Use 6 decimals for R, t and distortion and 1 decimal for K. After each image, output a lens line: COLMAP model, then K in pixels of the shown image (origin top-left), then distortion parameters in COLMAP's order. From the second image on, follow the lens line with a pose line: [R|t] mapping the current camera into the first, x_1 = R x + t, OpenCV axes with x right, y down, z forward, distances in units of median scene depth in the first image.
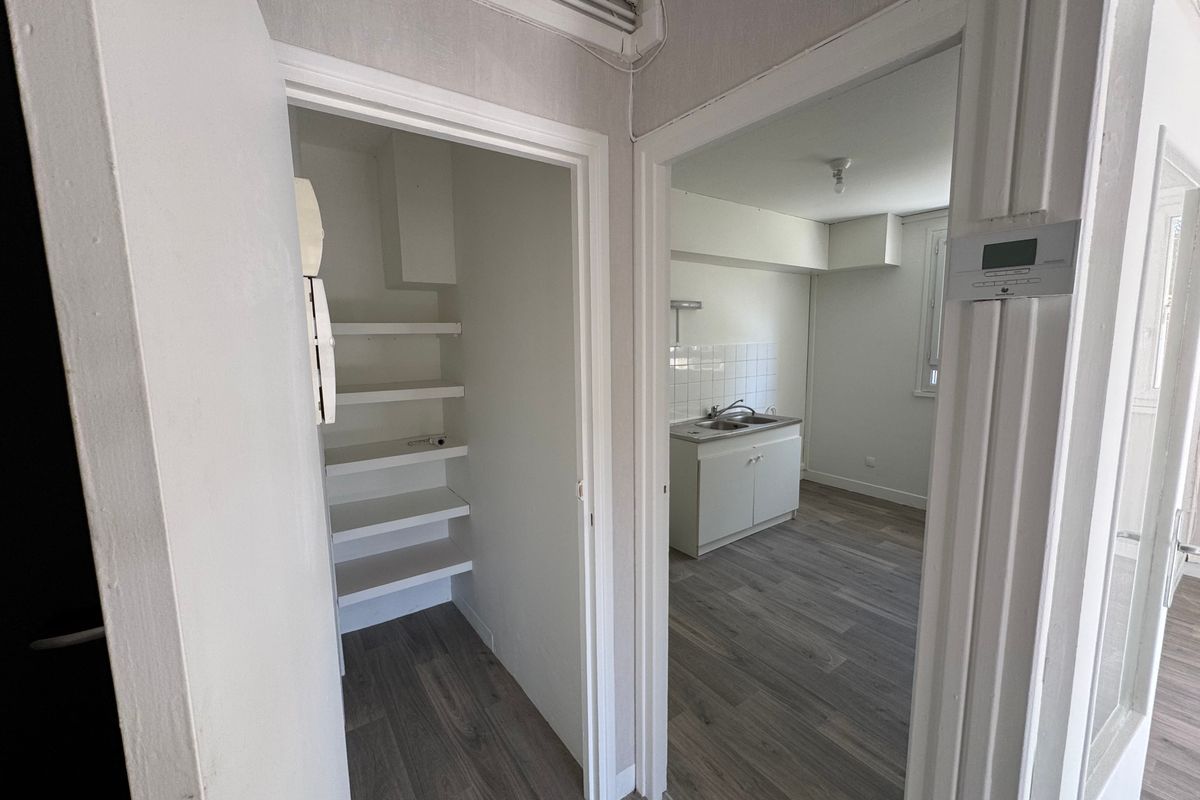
lens RADIAL K [[471.1, 0, 605.6], [0, 471.1, 395.4], [0, 0, 1]] dist [0.000091, 0.000099]
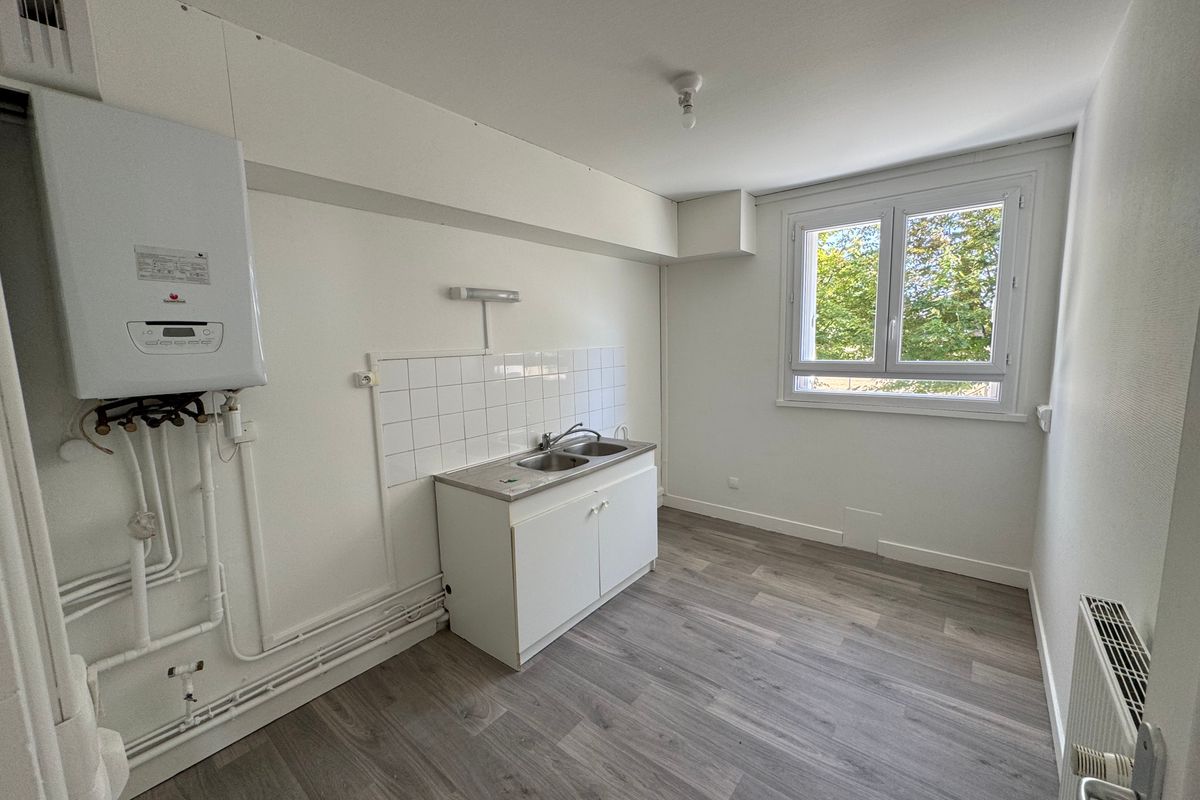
lens RADIAL K [[471.1, 0, 605.6], [0, 471.1, 395.4], [0, 0, 1]] dist [0.000091, 0.000099]
pose [[0.960922, -0.044139, 0.273276, 0.131185], [0.046128, 0.998935, -0.000855, -0.034764], [-0.272947, 0.013427, 0.961935, 0.282157]]
